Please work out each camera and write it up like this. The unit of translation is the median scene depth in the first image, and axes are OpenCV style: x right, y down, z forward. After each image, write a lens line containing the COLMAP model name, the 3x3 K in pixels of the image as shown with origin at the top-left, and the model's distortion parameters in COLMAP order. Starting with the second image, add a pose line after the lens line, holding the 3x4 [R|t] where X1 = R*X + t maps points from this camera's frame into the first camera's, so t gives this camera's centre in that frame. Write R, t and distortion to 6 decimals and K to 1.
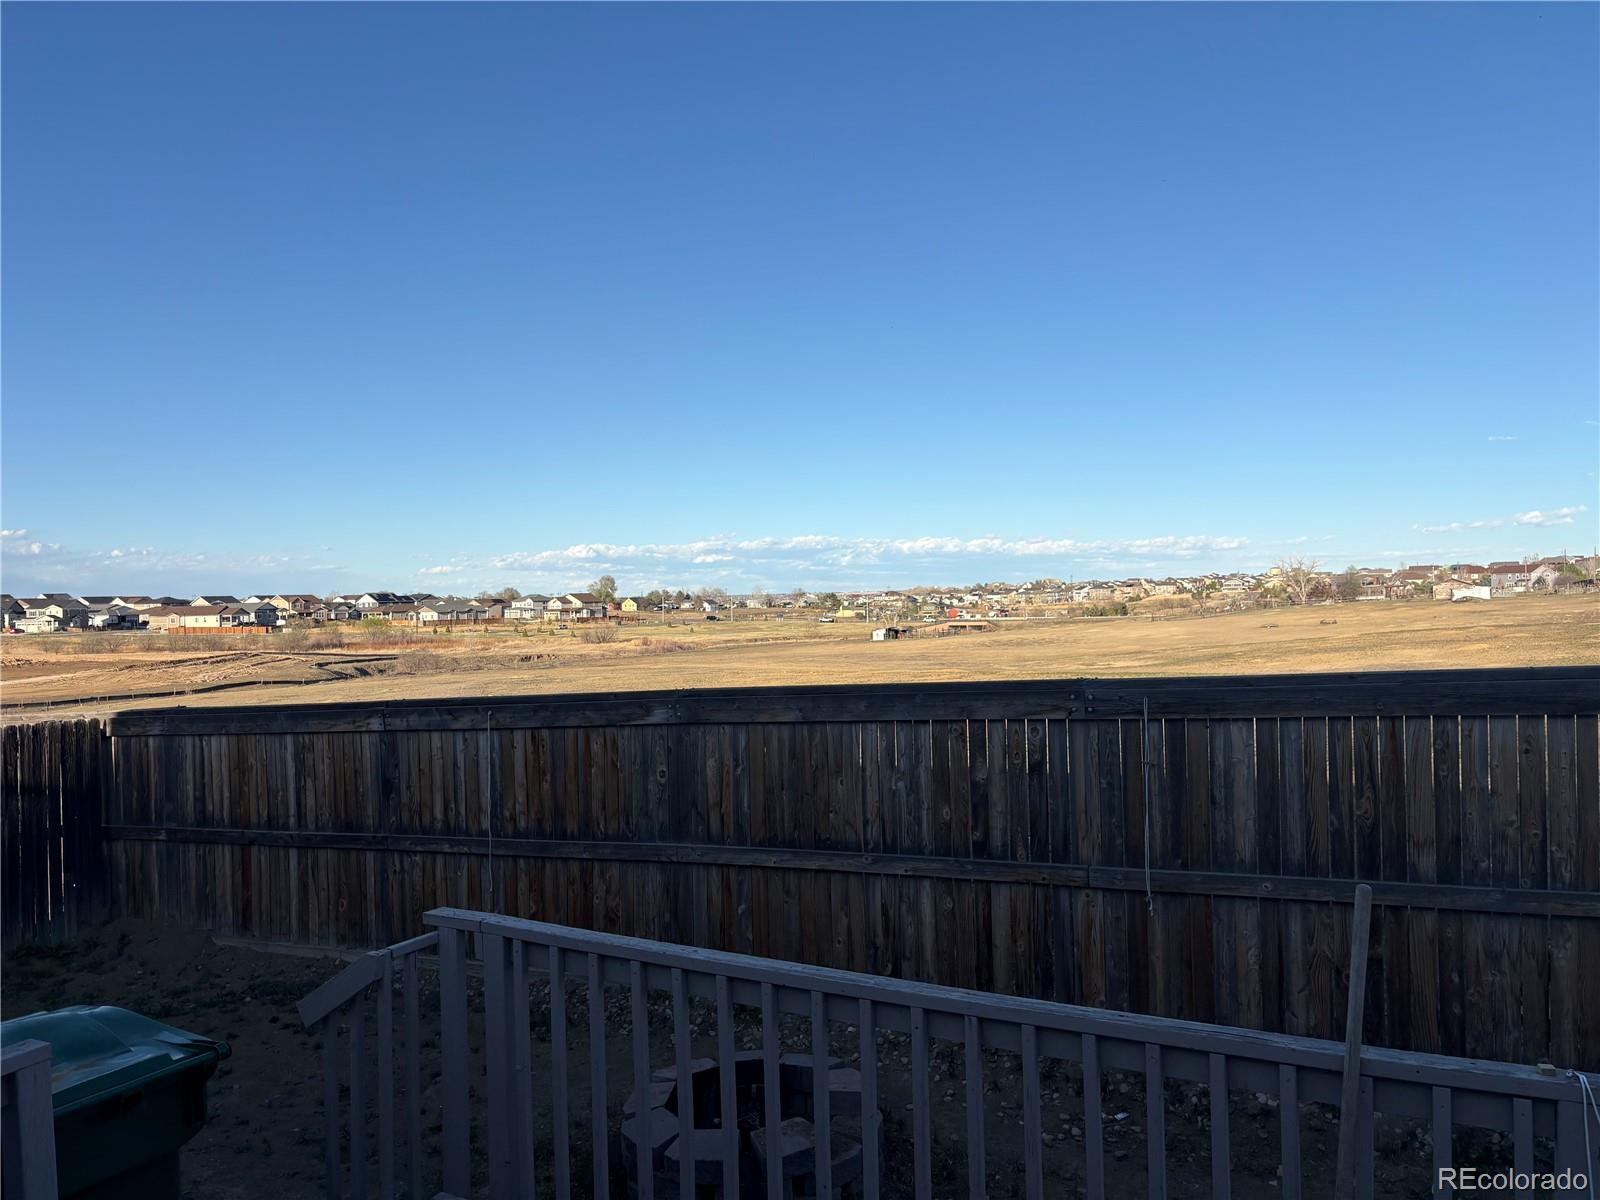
lens RADIAL K [[1210.5, 0, 794.2], [0, 1210.5, 592.2], [0, 0, 1]] dist [0.053814, -0.034511]
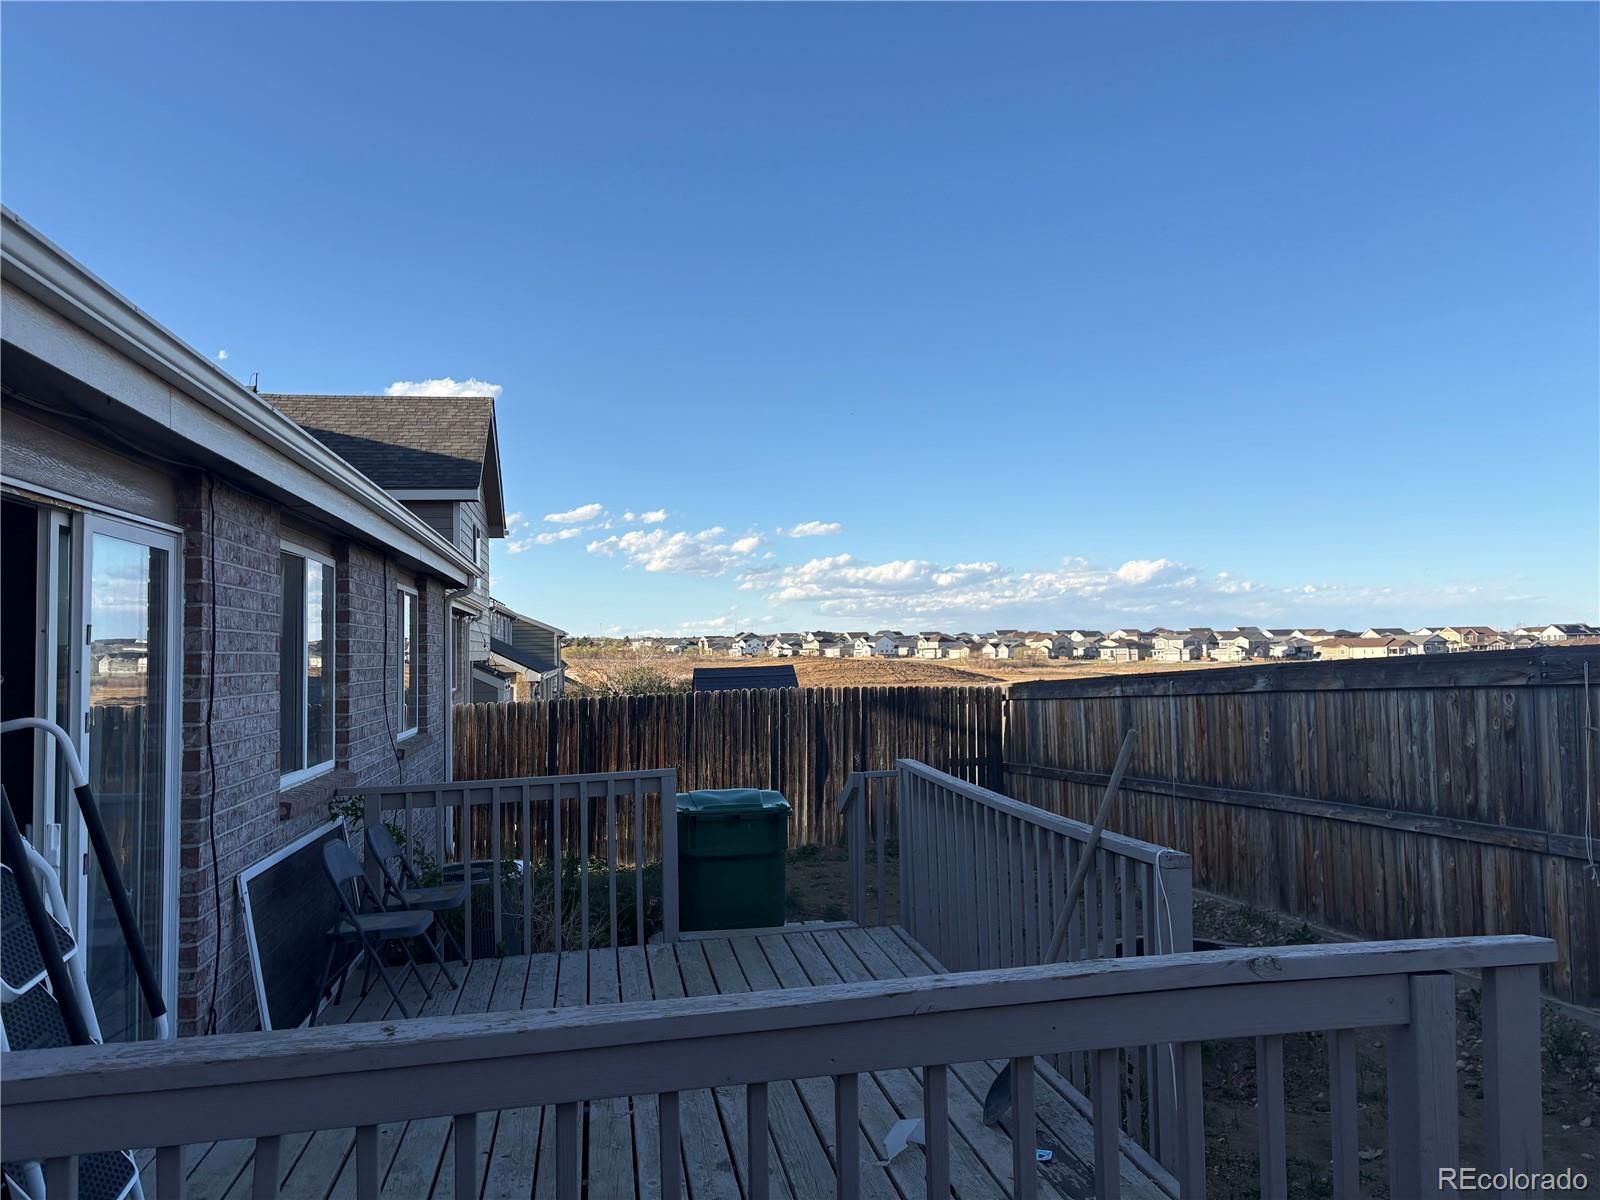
lens RADIAL K [[1210.5, 0, 798.5], [0, 1210.5, 586.5], [0, 0, 1]] dist [0.053814, -0.034511]
pose [[0.618592, -0.031740, -0.785071, 0.533652], [0.006098, 0.999348, -0.035598, 0.044935], [0.785689, 0.017233, 0.618382, -0.089231]]
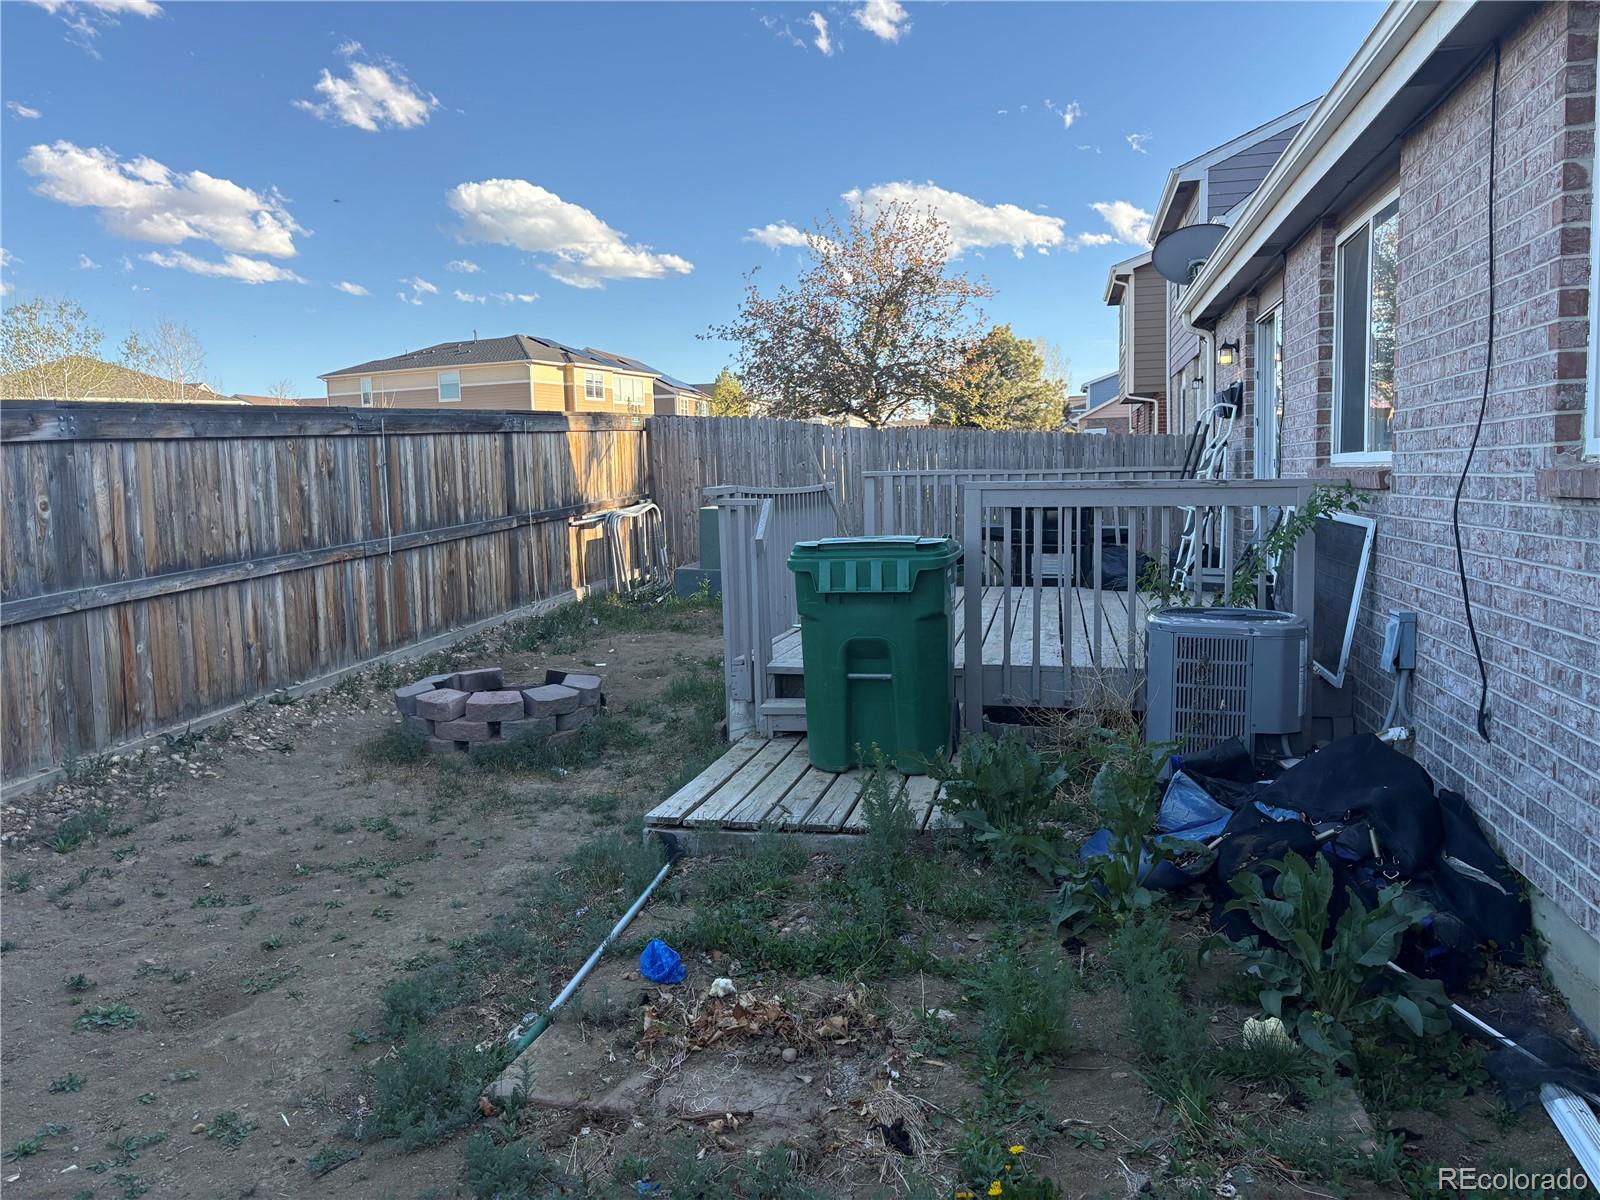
lens RADIAL K [[1210.5, 0, 799.2], [0, 1210.5, 588.0], [0, 0, 1]] dist [0.053814, -0.034511]
pose [[-0.289020, -0.064871, 0.955123, -0.989918], [0.014549, 0.997289, 0.072138, 0.149295], [-0.957213, 0.034745, -0.287292, 0.749614]]
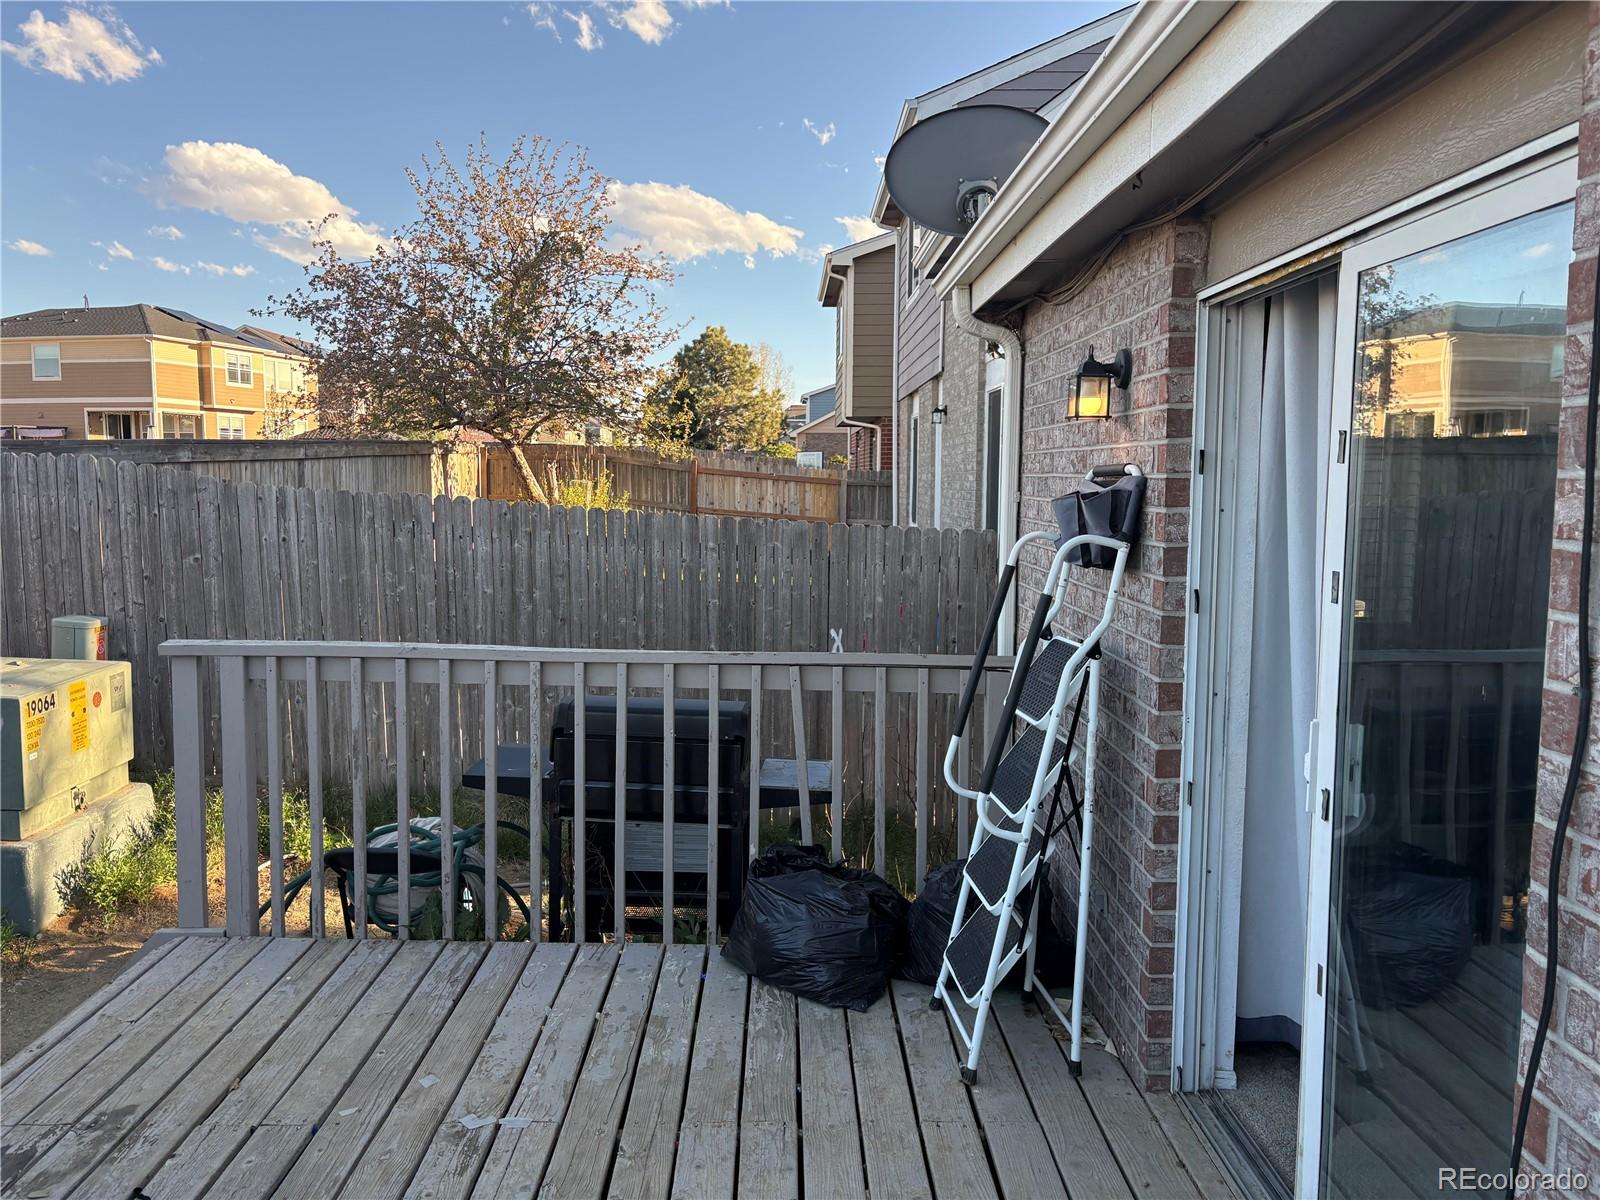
lens RADIAL K [[1210.5, 0, 788.8], [0, 1210.5, 594.7], [0, 0, 1]] dist [0.053814, -0.034511]
pose [[-0.486514, -0.073110, 0.870608, -0.857127], [-0.011062, 0.996928, 0.077537, 0.131205], [-0.873603, 0.028092, -0.485828, 0.665594]]
